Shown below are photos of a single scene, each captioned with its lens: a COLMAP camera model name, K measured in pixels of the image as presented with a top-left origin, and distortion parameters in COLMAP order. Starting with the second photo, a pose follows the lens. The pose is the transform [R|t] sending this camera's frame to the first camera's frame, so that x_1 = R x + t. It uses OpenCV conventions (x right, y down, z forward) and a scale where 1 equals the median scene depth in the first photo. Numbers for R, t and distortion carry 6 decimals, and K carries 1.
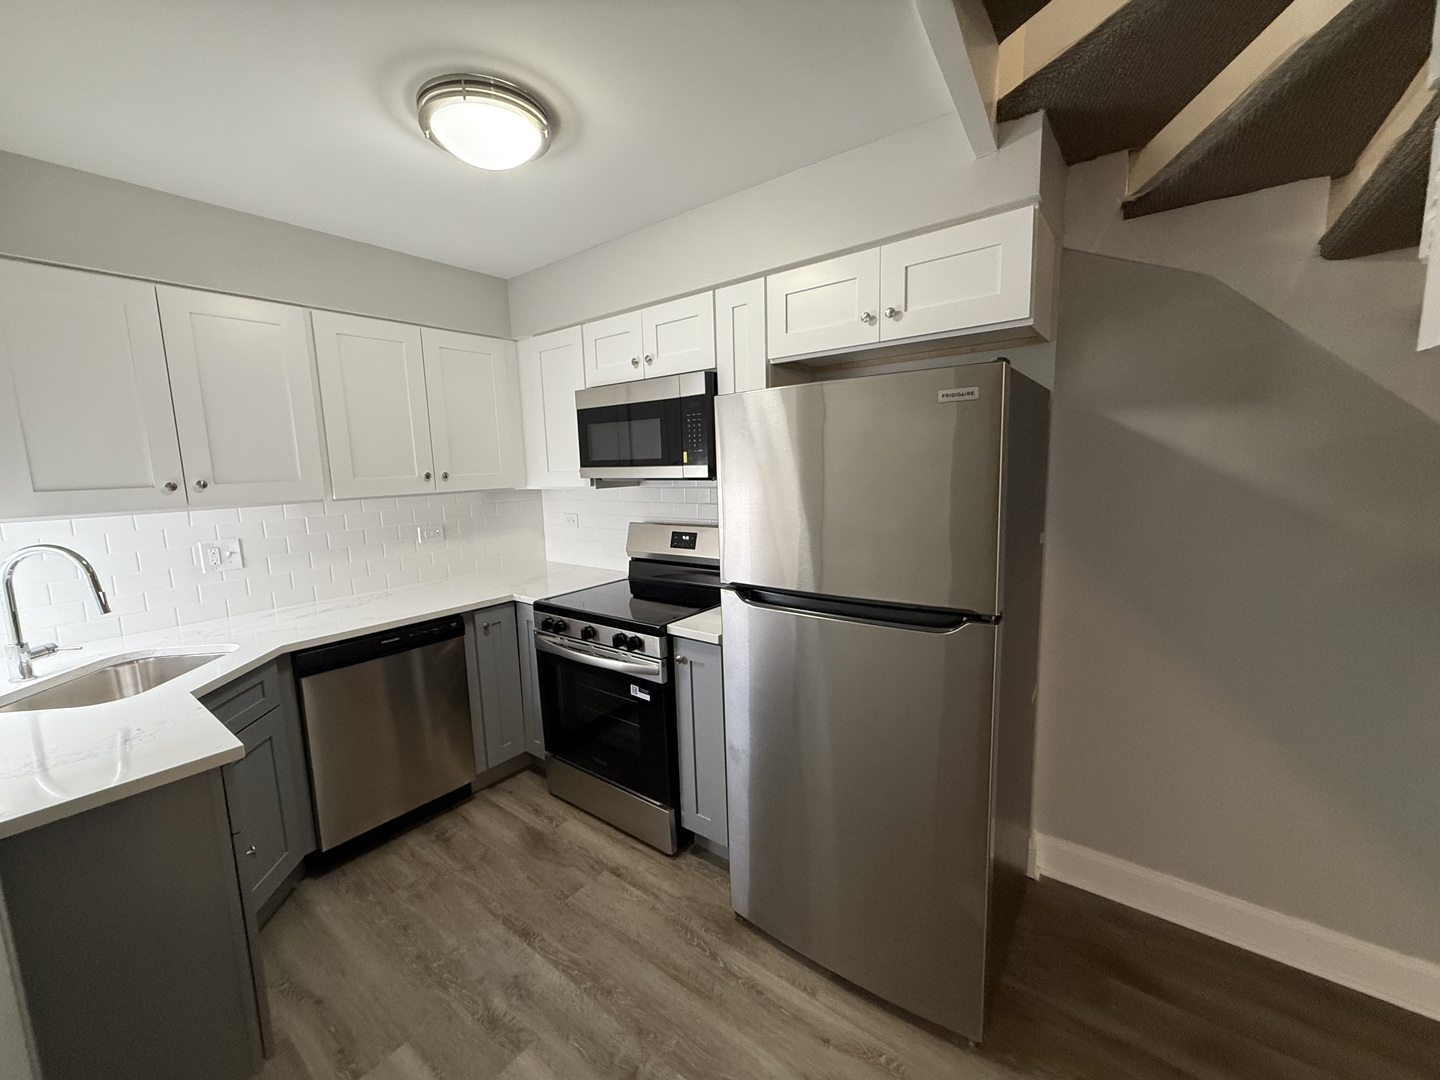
lens RADIAL K [[570.6, 0, 718.1], [0, 570.6, 538.7], [0, 0, 1]] dist [-0.000453, -0.000052]
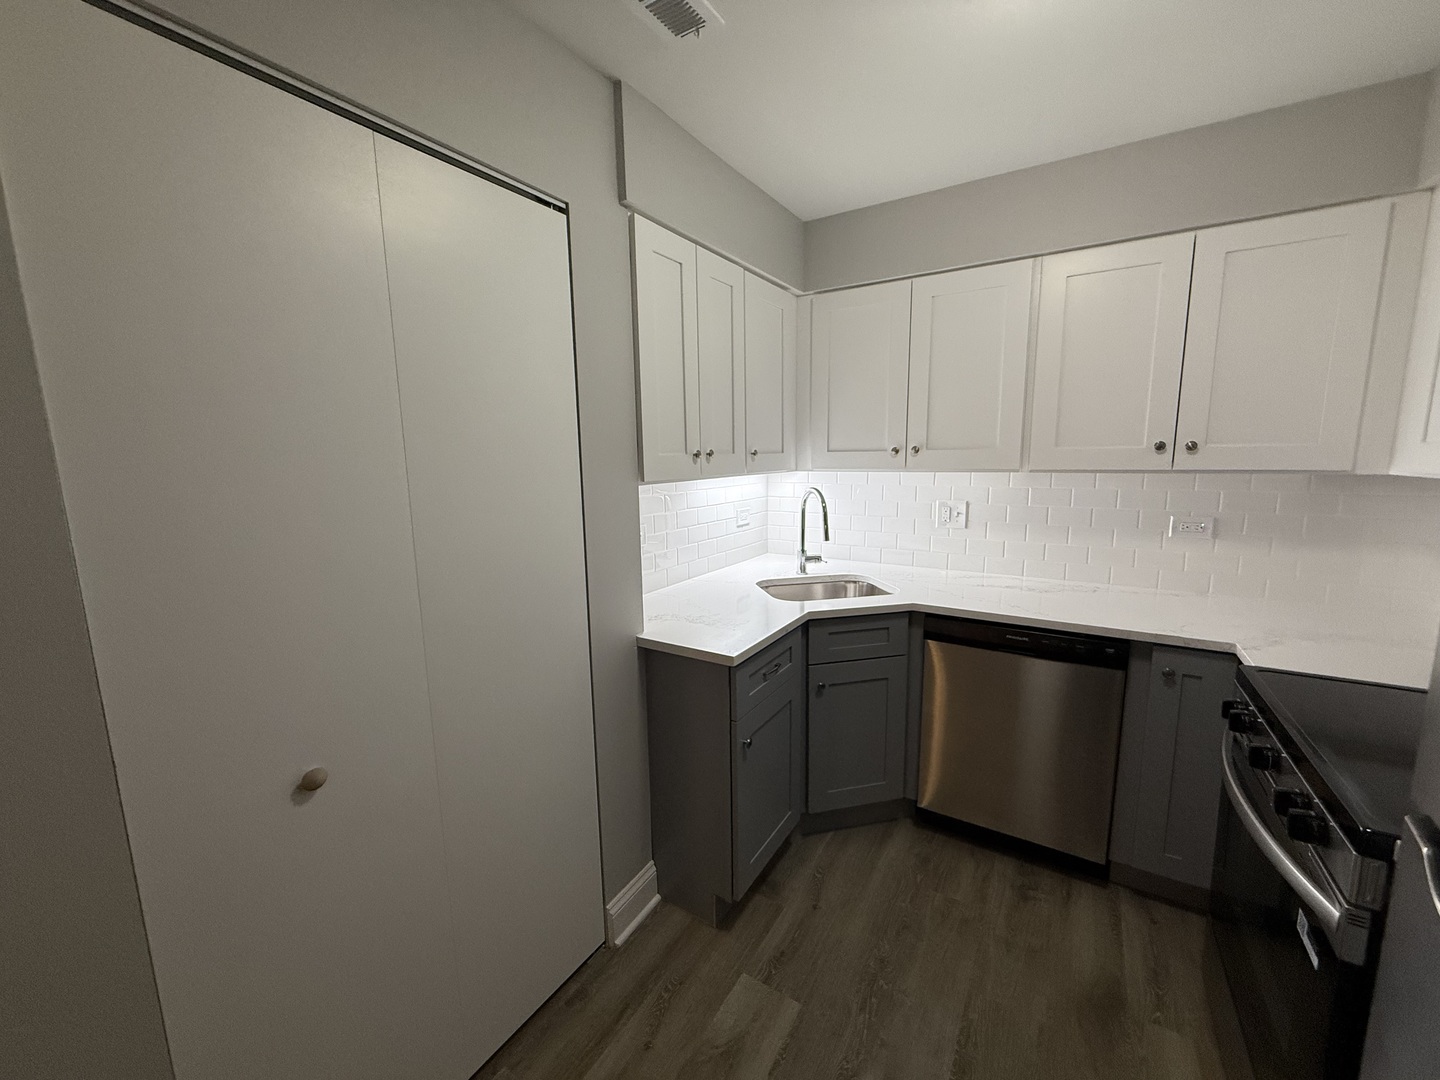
lens RADIAL K [[570.6, 0, 718.1], [0, 570.6, 538.7], [0, 0, 1]] dist [-0.000453, -0.000052]
pose [[0.098701, 0.177105, -0.979230, 0.195635], [-0.121547, 0.978813, 0.164779, -0.054690], [0.987666, 0.102759, 0.118137, 0.439857]]
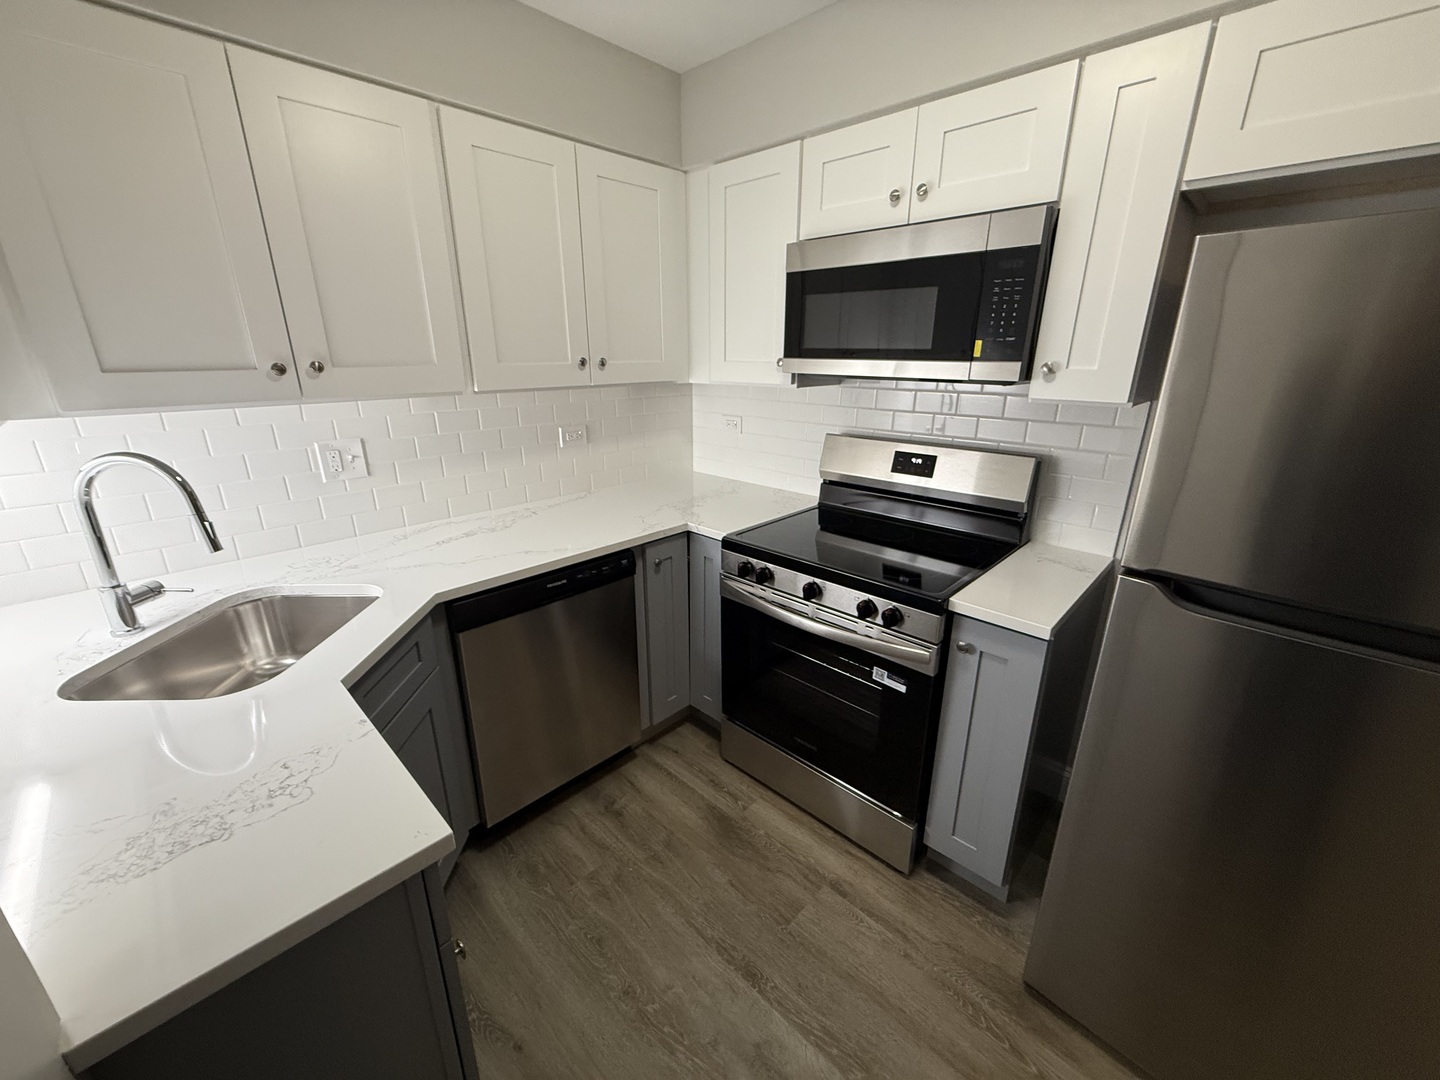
lens RADIAL K [[570.6, 0, 718.1], [0, 570.6, 538.7], [0, 0, 1]] dist [-0.000453, -0.000052]
pose [[0.993527, 0.063901, -0.093921, -0.289404], [-0.045213, 0.980916, 0.189104, -0.037514], [0.104212, -0.183633, 0.977455, 0.279143]]
